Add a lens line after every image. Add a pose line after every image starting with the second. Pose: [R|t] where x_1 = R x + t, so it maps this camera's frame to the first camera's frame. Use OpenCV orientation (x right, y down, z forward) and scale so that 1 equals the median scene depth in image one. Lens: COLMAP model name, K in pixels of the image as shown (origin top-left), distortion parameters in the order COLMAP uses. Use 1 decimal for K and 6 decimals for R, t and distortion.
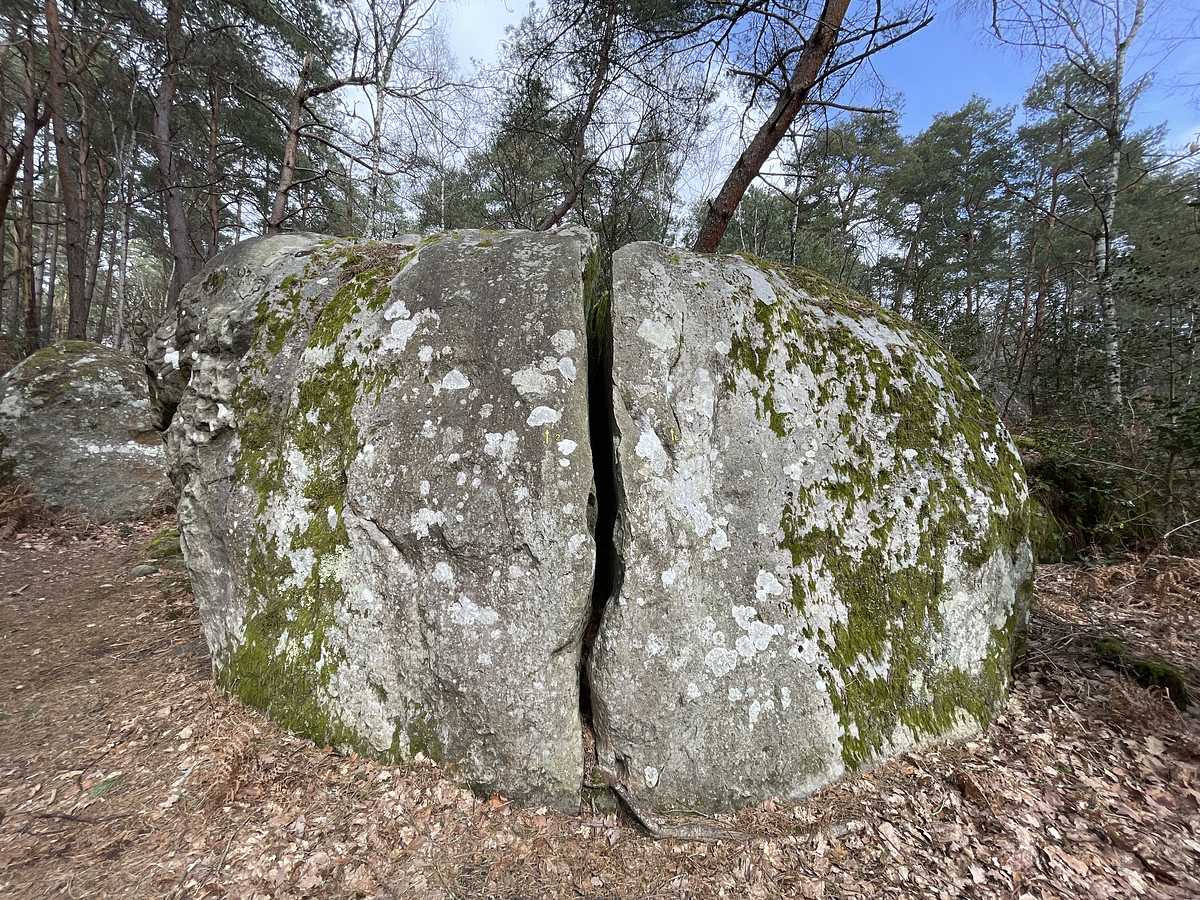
lens RADIAL K [[483.4, 0, 599.8], [0, 483.4, 448.3], [0, 0, 1]] dist [-0.000220, -0.000052]
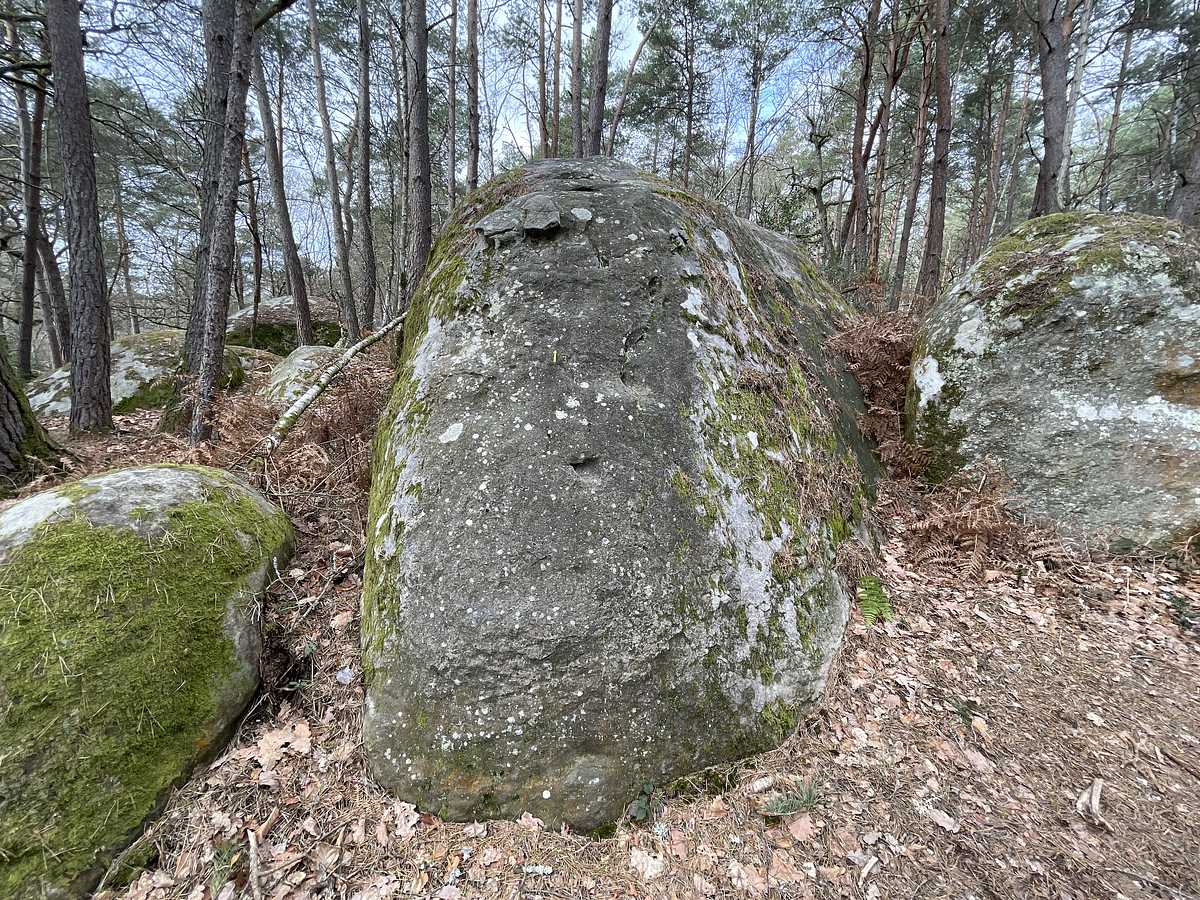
lens RADIAL K [[483.4, 0, 599.6], [0, 483.4, 450.4], [0, 0, 1]] dist [-0.000220, -0.000052]
pose [[0.265959, 0.115787, -0.957005, -0.710465], [-0.018337, 0.993188, 0.115069, -0.007993], [0.963810, -0.013055, 0.266270, 0.377965]]
